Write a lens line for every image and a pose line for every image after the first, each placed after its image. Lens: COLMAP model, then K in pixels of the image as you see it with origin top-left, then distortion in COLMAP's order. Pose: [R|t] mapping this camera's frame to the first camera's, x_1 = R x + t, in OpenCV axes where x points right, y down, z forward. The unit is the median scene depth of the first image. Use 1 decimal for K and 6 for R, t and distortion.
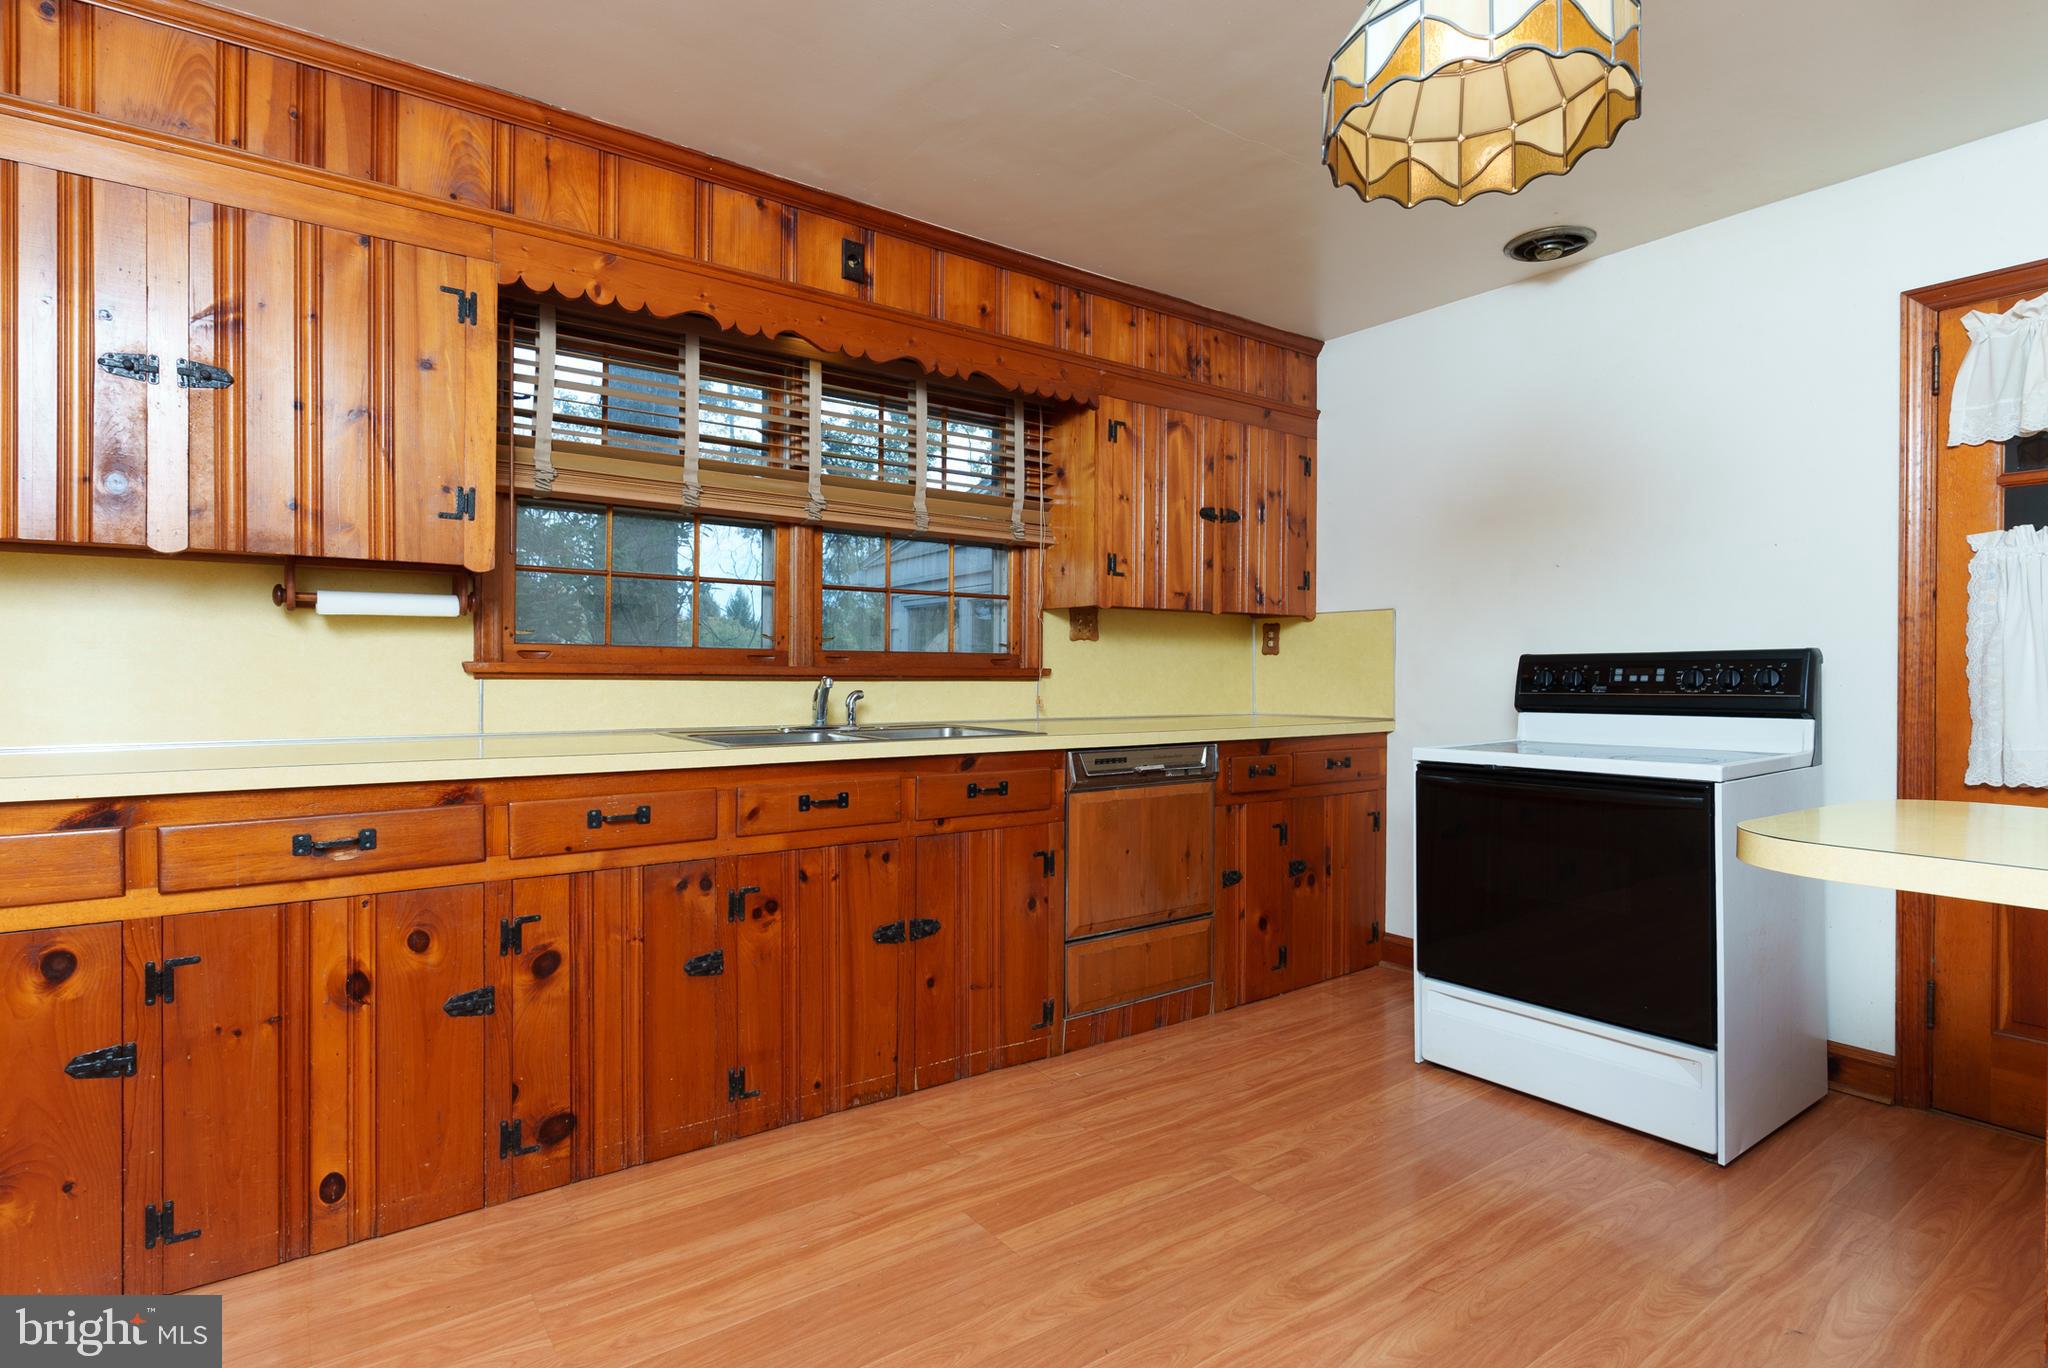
lens RADIAL K [[1025.7, 0, 1028.6], [0, 1025.7, 680.5], [0, 0, 1]] dist [-0.000402, -0.000067]
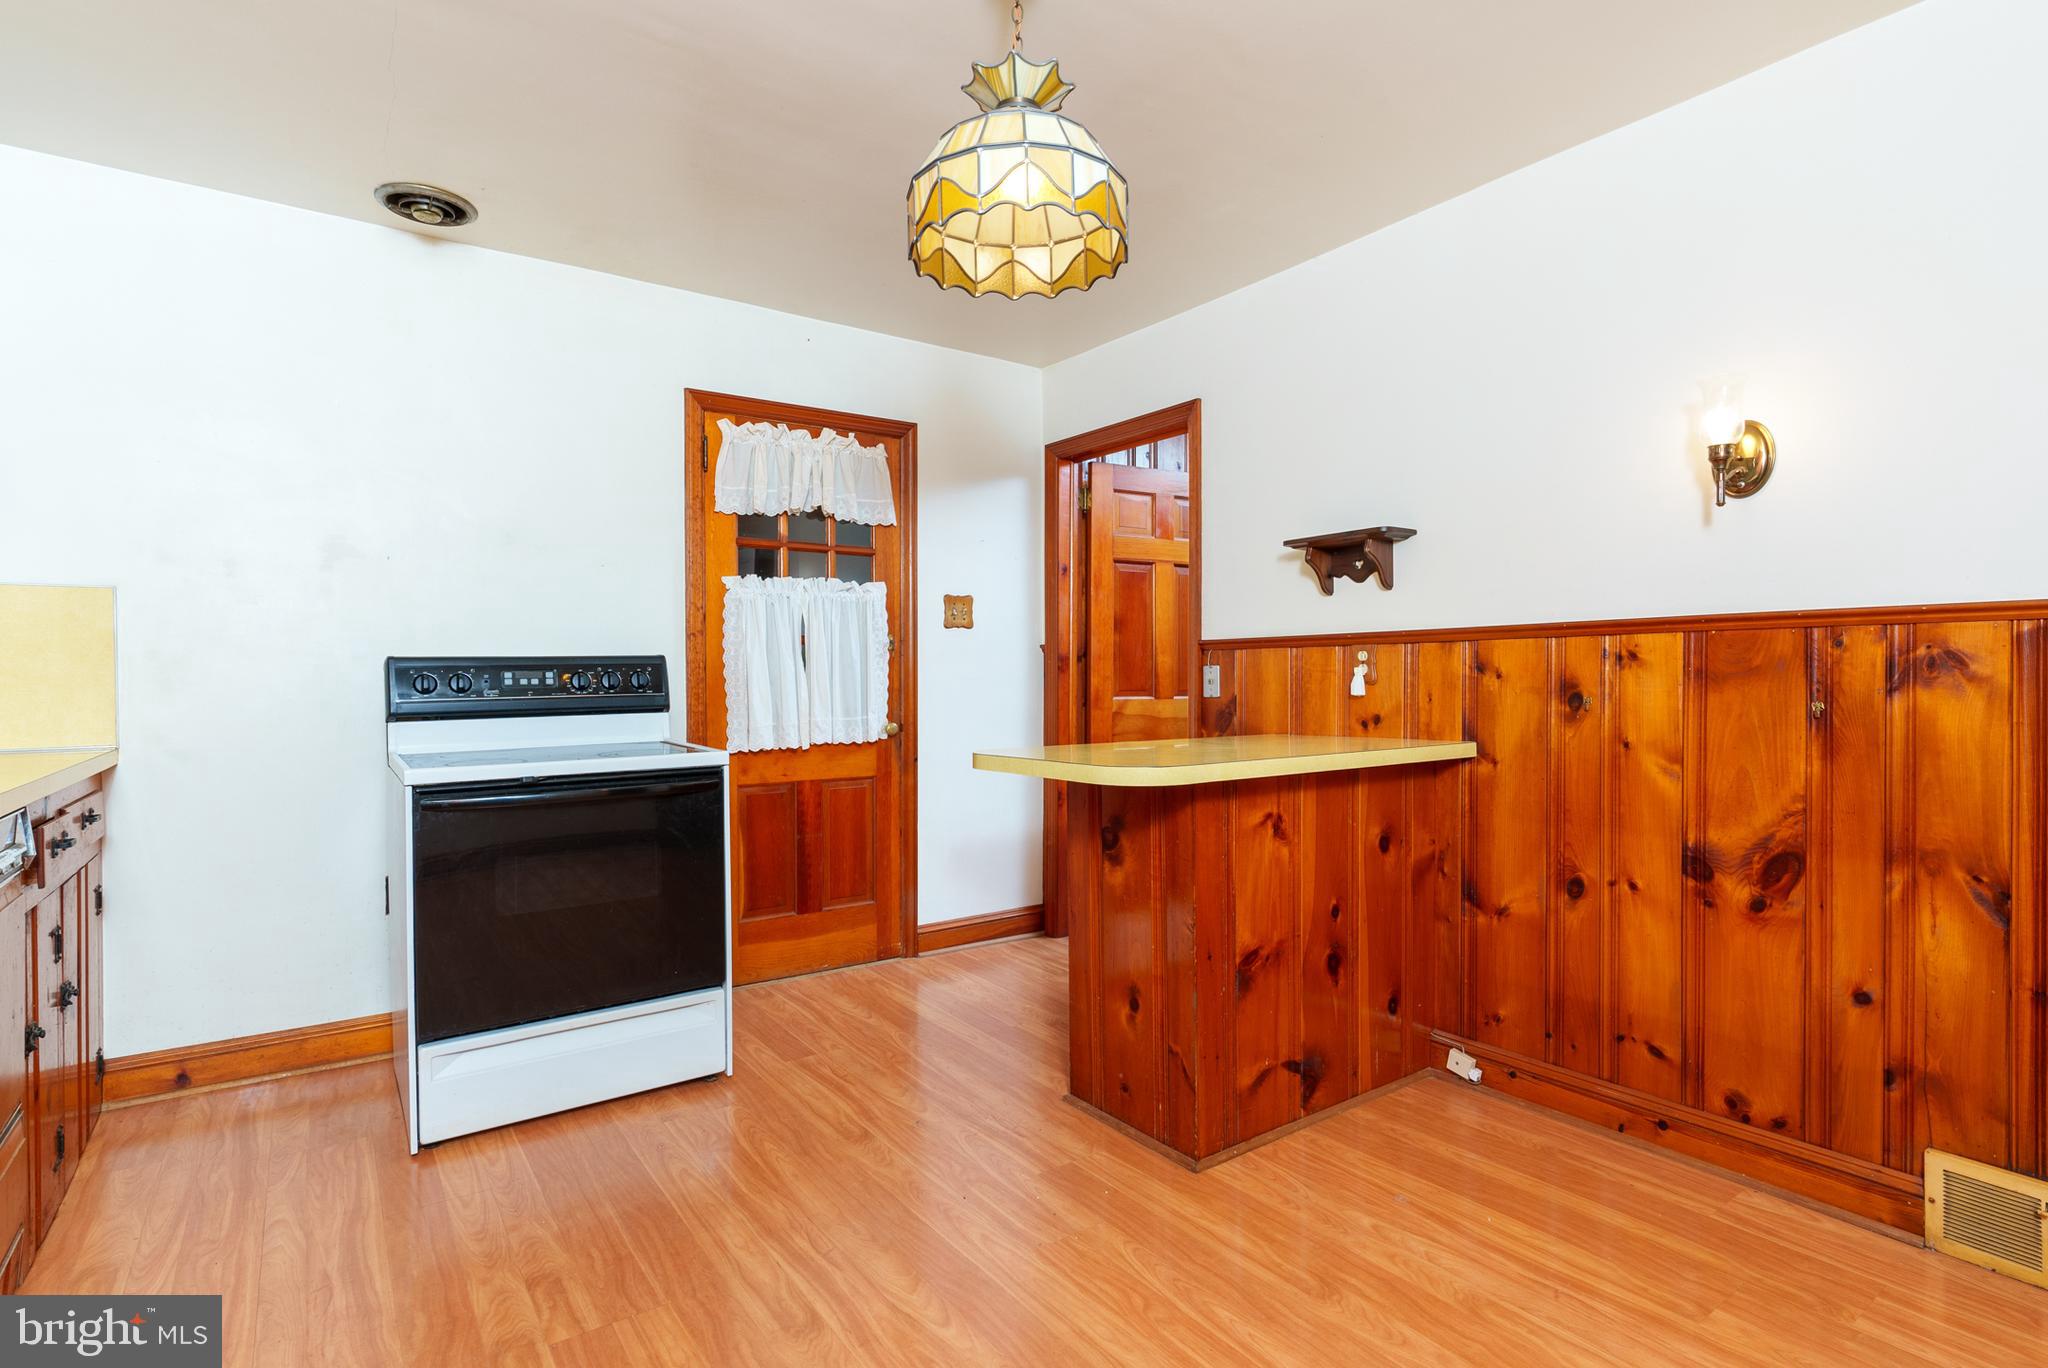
lens RADIAL K [[1025.7, 0, 1028.6], [0, 1025.7, 680.5], [0, 0, 1]] dist [-0.000402, -0.000067]
pose [[0.009477, -0.013791, 0.999860, -0.480250], [0.012956, 0.999823, 0.013667, -0.011948], [-0.999871, 0.012825, 0.009654, 0.550835]]
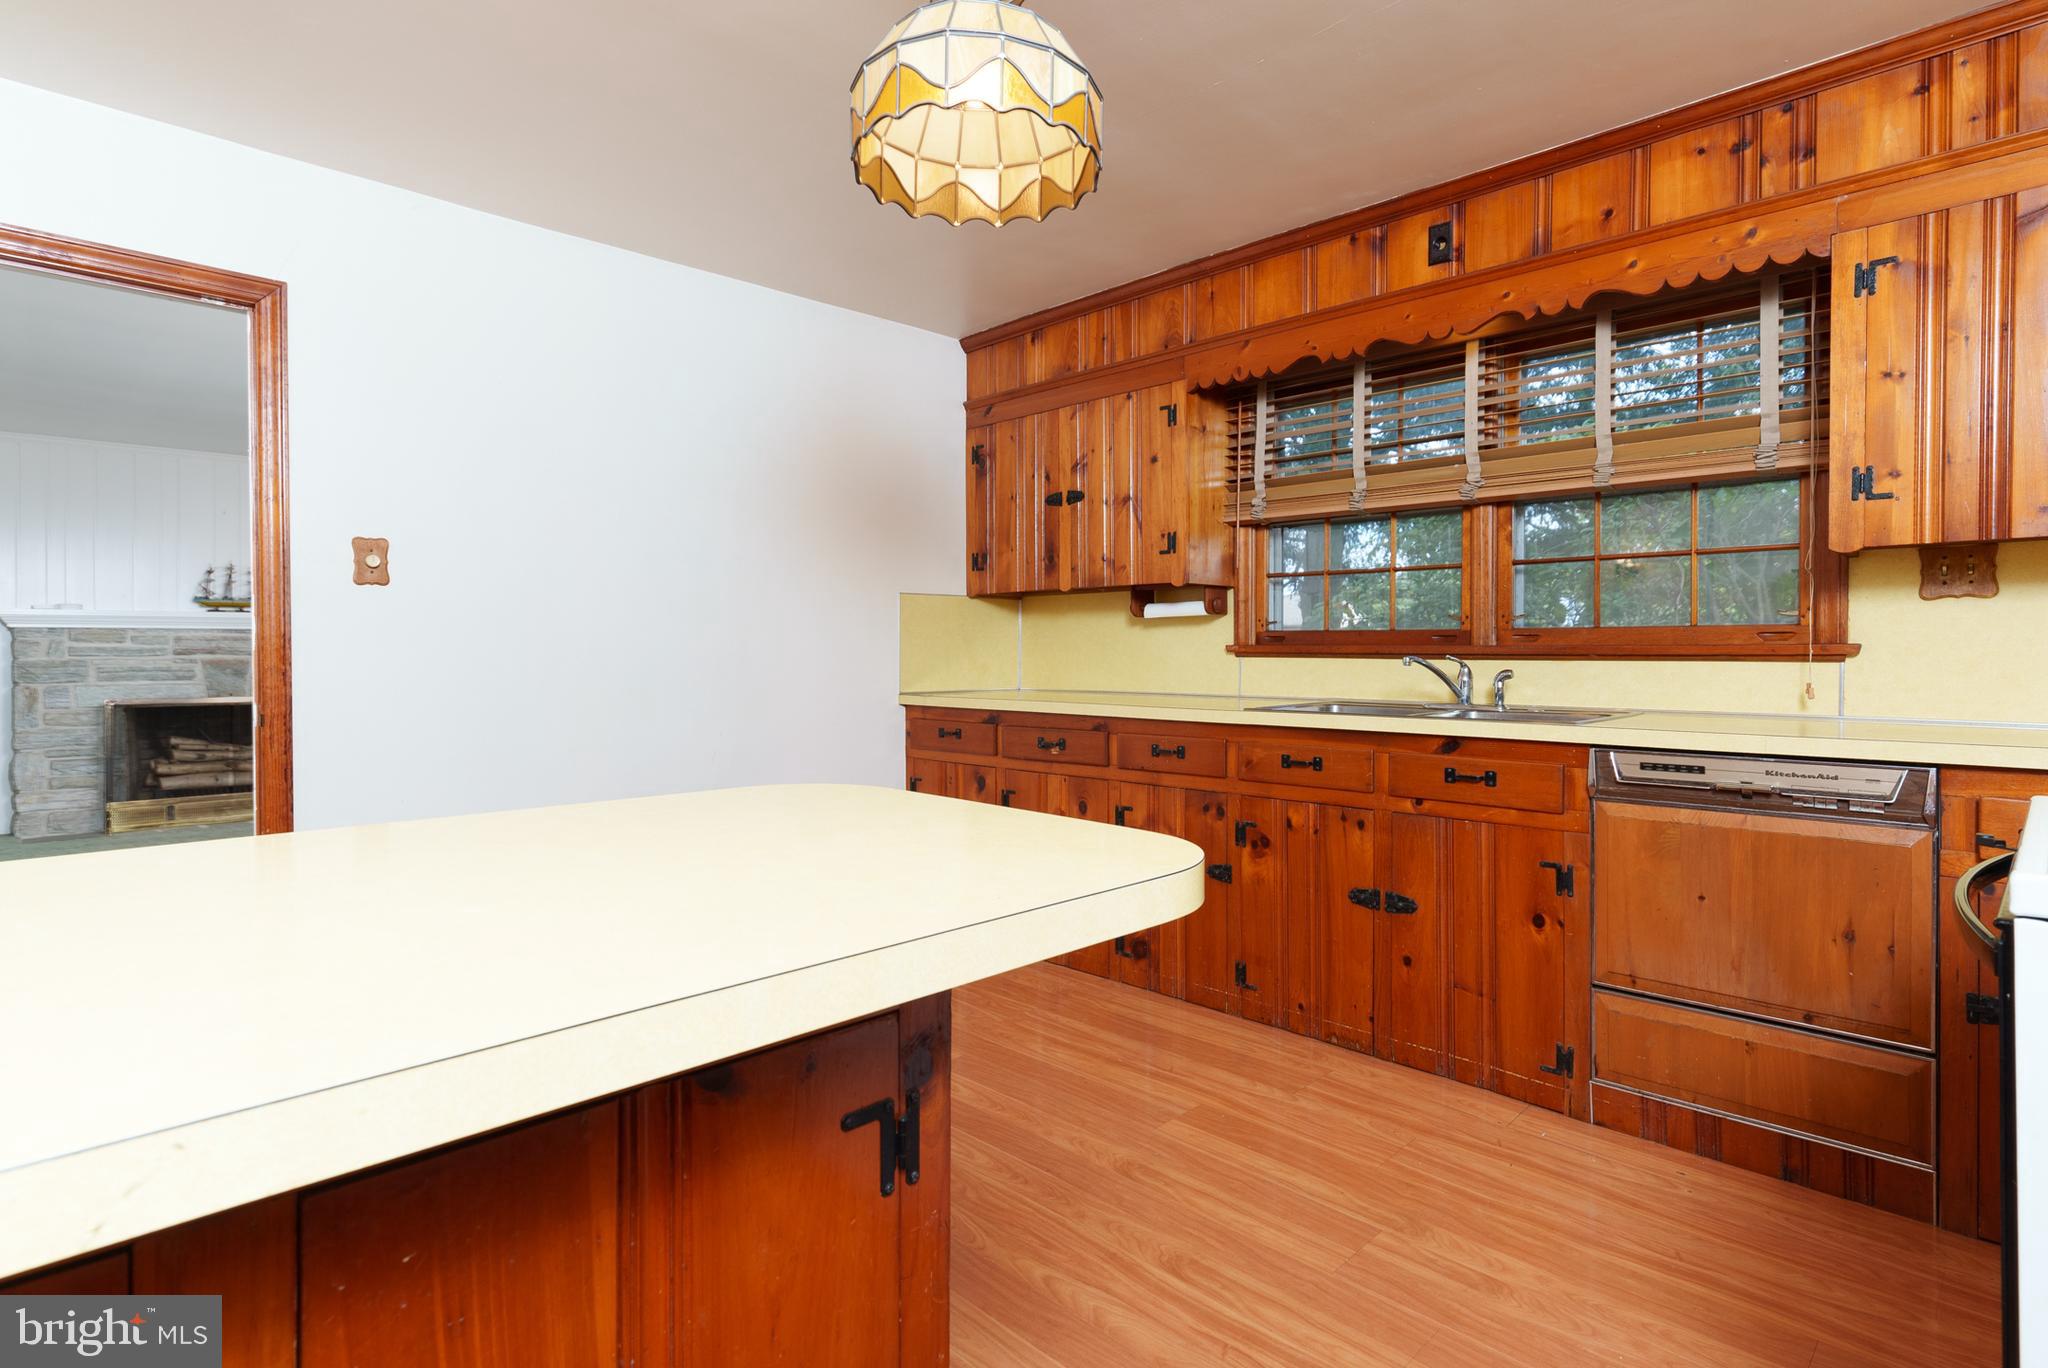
lens RADIAL K [[1051.5, 0, 1020.2], [0, 1051.5, 667.1], [0, 0, 1]] dist [0.000650, 0.000111]
pose [[0.142994, 0.008007, -0.989691, 0.891341], [-0.007956, 0.999944, 0.006940, 0.004827], [0.989692, 0.006881, 0.143050, 0.496698]]
